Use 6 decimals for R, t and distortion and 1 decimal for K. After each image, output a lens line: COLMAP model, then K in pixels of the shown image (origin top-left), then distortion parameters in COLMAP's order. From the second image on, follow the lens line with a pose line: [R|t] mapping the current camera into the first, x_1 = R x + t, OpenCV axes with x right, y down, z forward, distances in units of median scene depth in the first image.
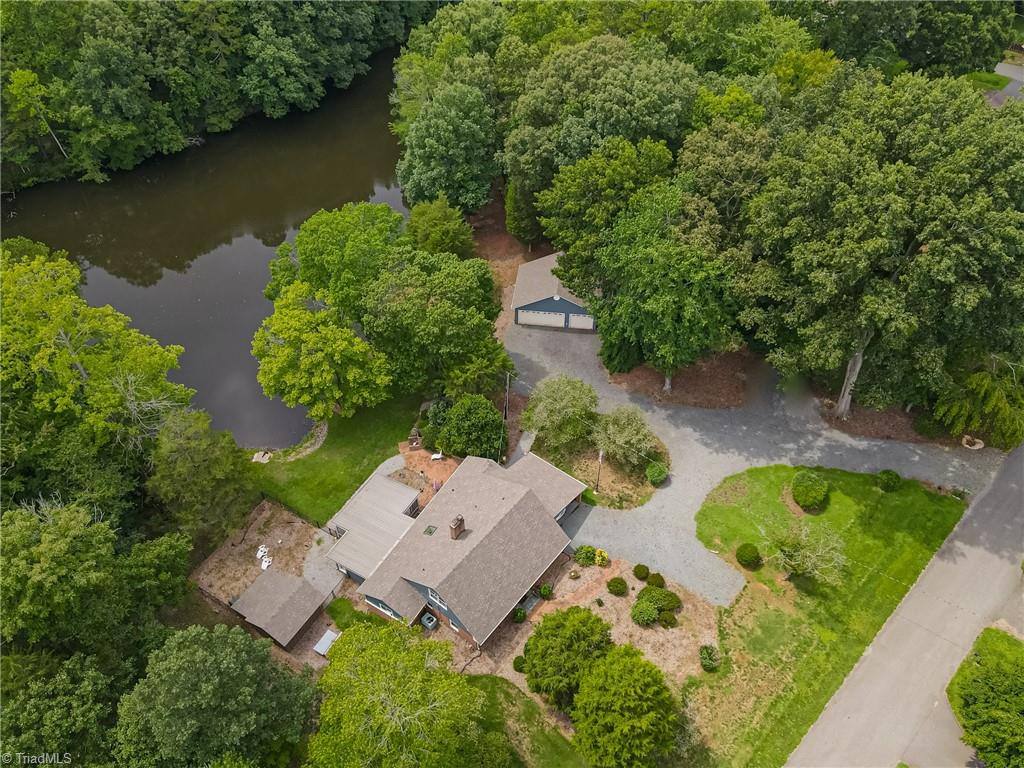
lens RADIAL K [[751.9, 0, 515.2], [0, 751.9, 385.3], [0, 0, 1]] dist [0.020361, 0.000241]
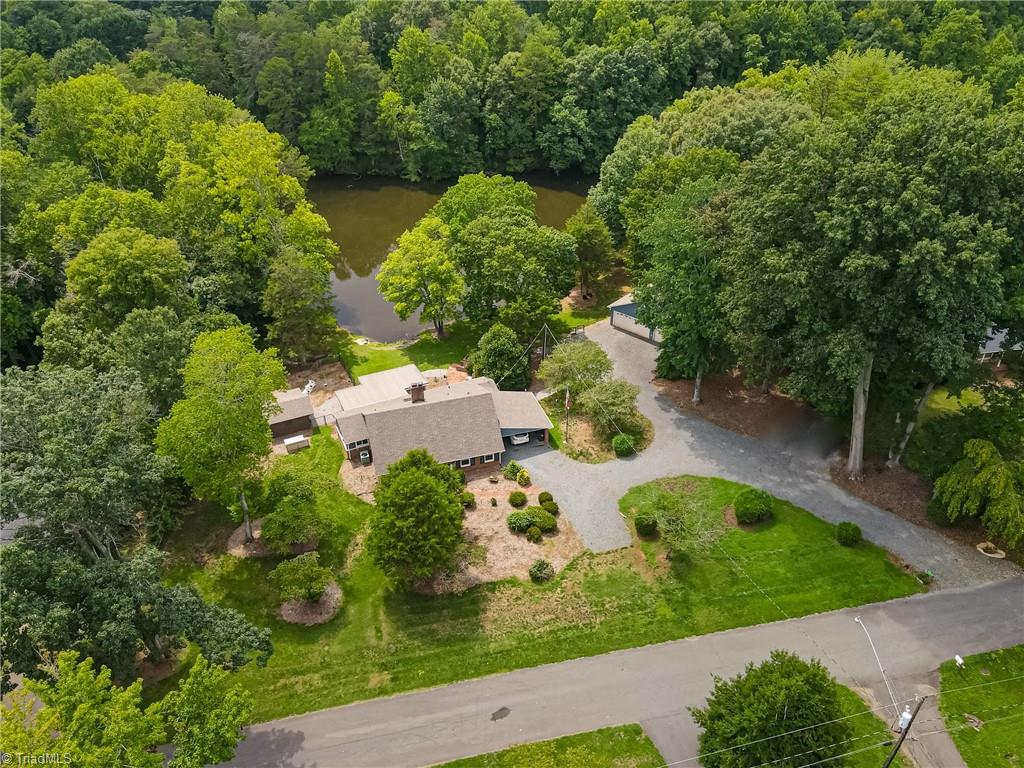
lens RADIAL K [[751.9, 0, 512.3], [0, 751.9, 384.1], [0, 0, 1]] dist [0.020361, 0.000241]
pose [[0.827608, 0.303699, -0.472051, 0.528344], [-0.399970, 0.909113, -0.116347, 0.224143], [0.393813, 0.285096, 0.873860, 0.024601]]
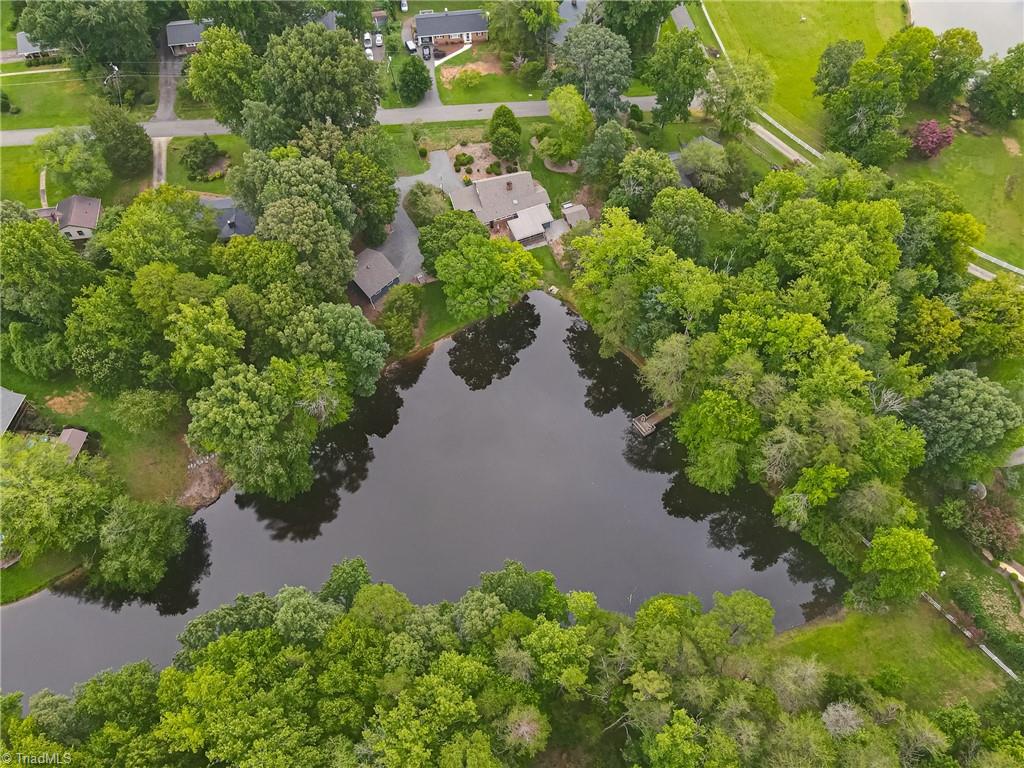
lens RADIAL K [[751.9, 0, 513.5], [0, 751.9, 379.5], [0, 0, 1]] dist [0.020361, 0.000241]
pose [[-0.806606, -0.494043, 0.324513, -1.118251], [0.427323, -0.108073, 0.897617, -1.957936], [-0.408390, 0.862695, 0.298288, 0.709507]]
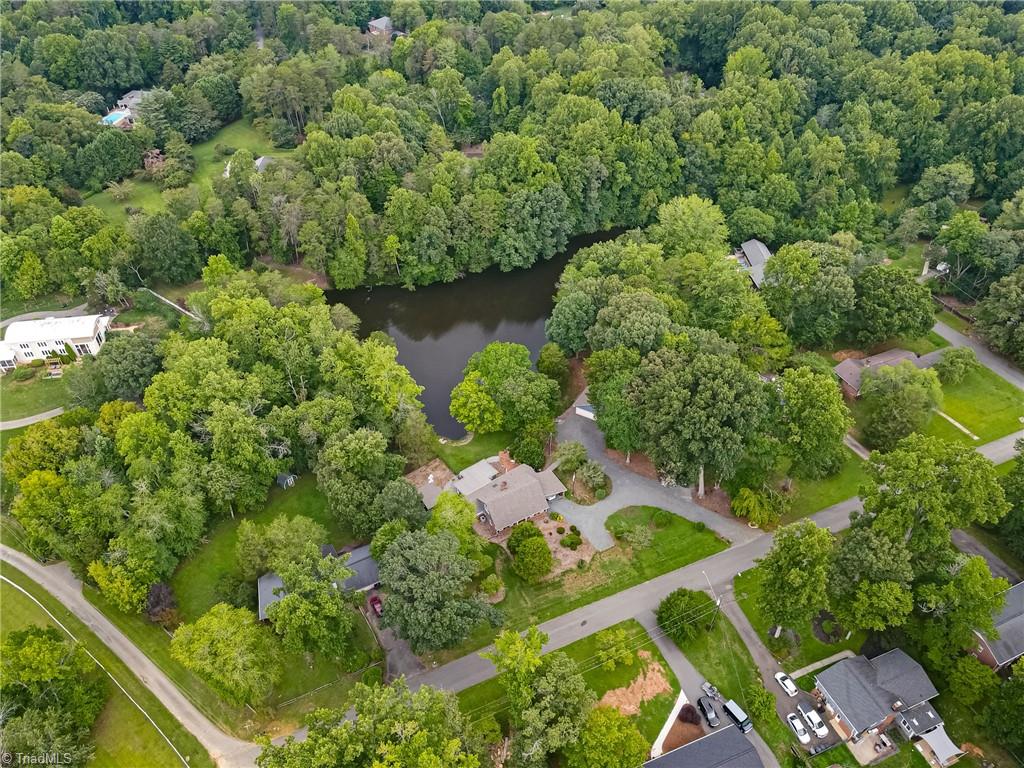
lens RADIAL K [[751.9, 0, 516.0], [0, 751.9, 391.7], [0, 0, 1]] dist [0.020361, 0.000241]
pose [[0.926360, 0.248005, -0.283461, 0.516675], [-0.270004, 0.961998, -0.040714, -0.016012], [0.262591, 0.114251, 0.958119, -1.228176]]
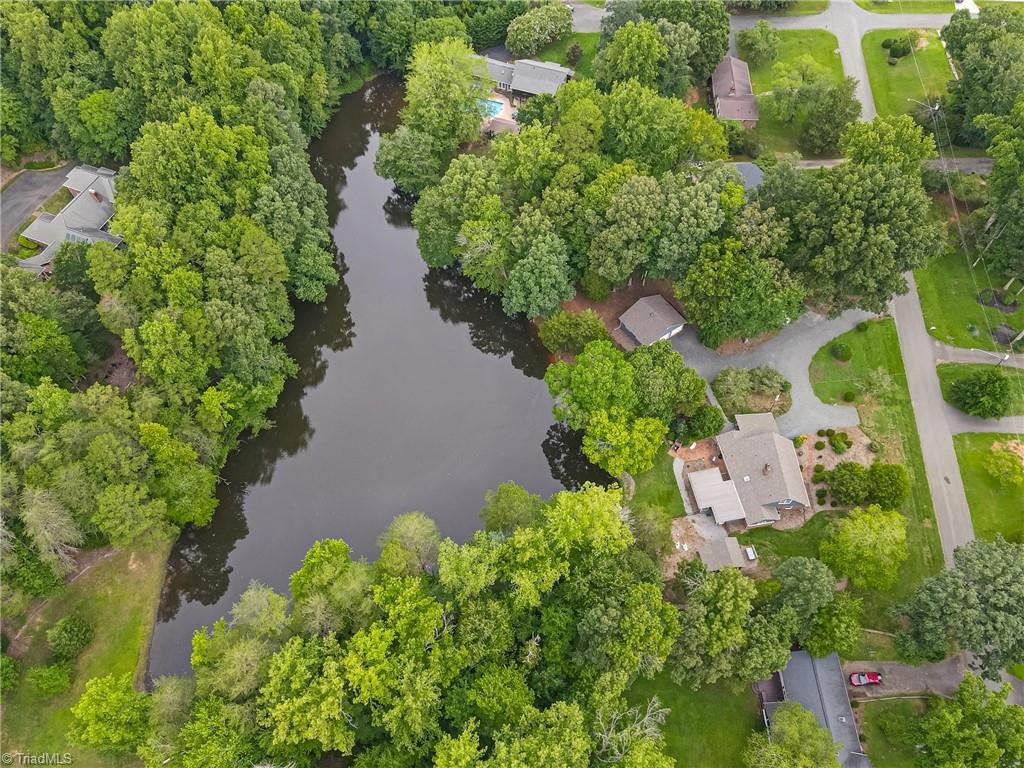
lens RADIAL K [[751.9, 0, 516.7], [0, 751.9, 385.0], [0, 0, 1]] dist [0.020361, 0.000241]
pose [[0.753078, -0.561156, 0.343478, -1.012058], [0.472846, 0.824623, 0.310505, -0.828118], [-0.457482, -0.071422, 0.886346, -0.405450]]
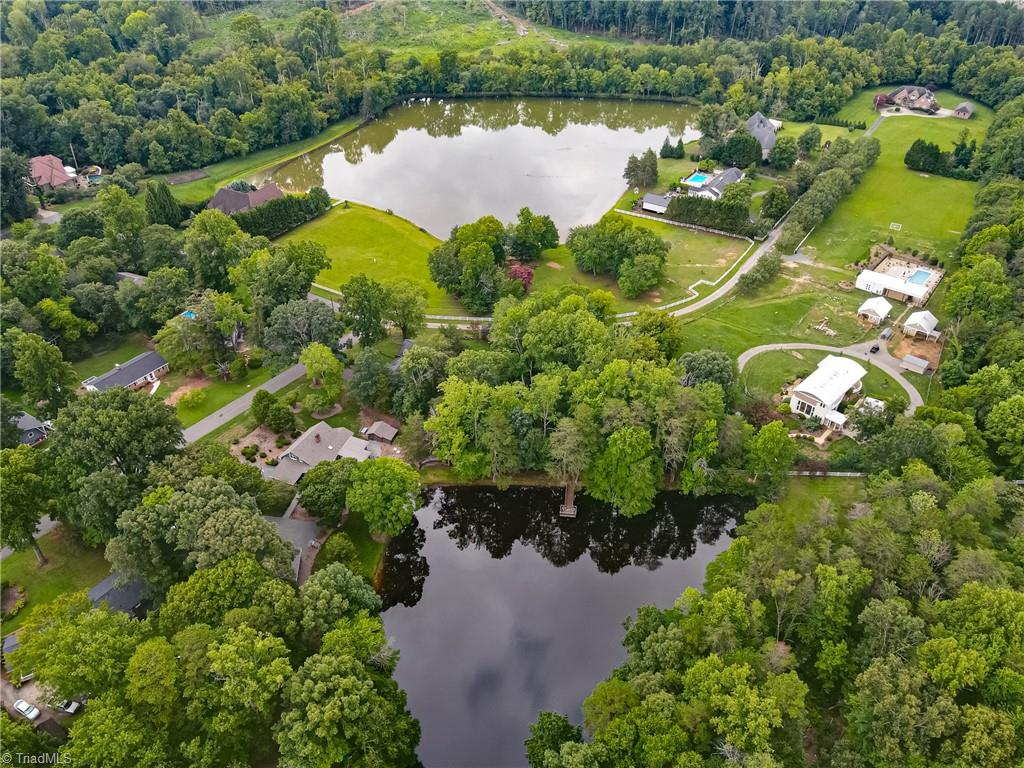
lens RADIAL K [[751.9, 0, 509.8], [0, 751.9, 388.3], [0, 0, 1]] dist [0.020361, 0.000241]
pose [[-0.973791, 0.144000, -0.176057, -0.271418], [-0.154254, 0.150718, 0.976468, -2.404015], [0.167146, 0.978033, -0.124555, 1.148008]]
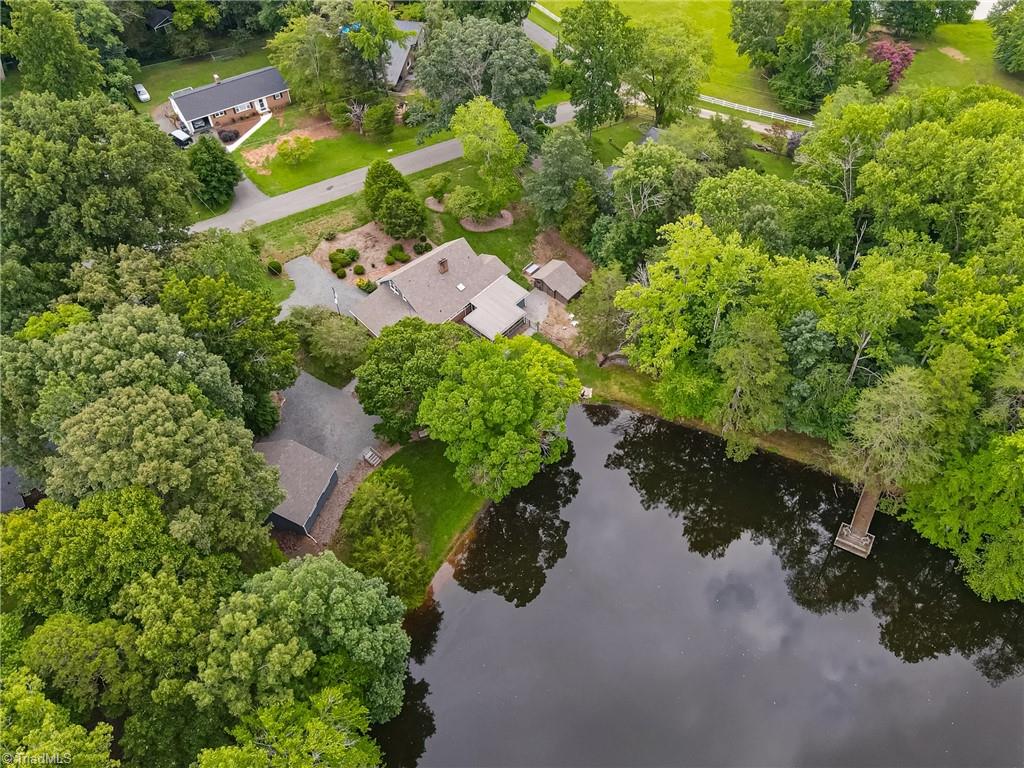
lens RADIAL K [[834.8, 0, 556.2], [0, 834.8, 338.9], [0, 0, 1]] dist [0.007646, 0.012123]
pose [[-0.988319, -0.101544, 0.113644, -0.473067], [0.116667, -0.024330, 0.992873, -1.385023], [-0.098055, 0.994534, 0.035893, 0.950578]]
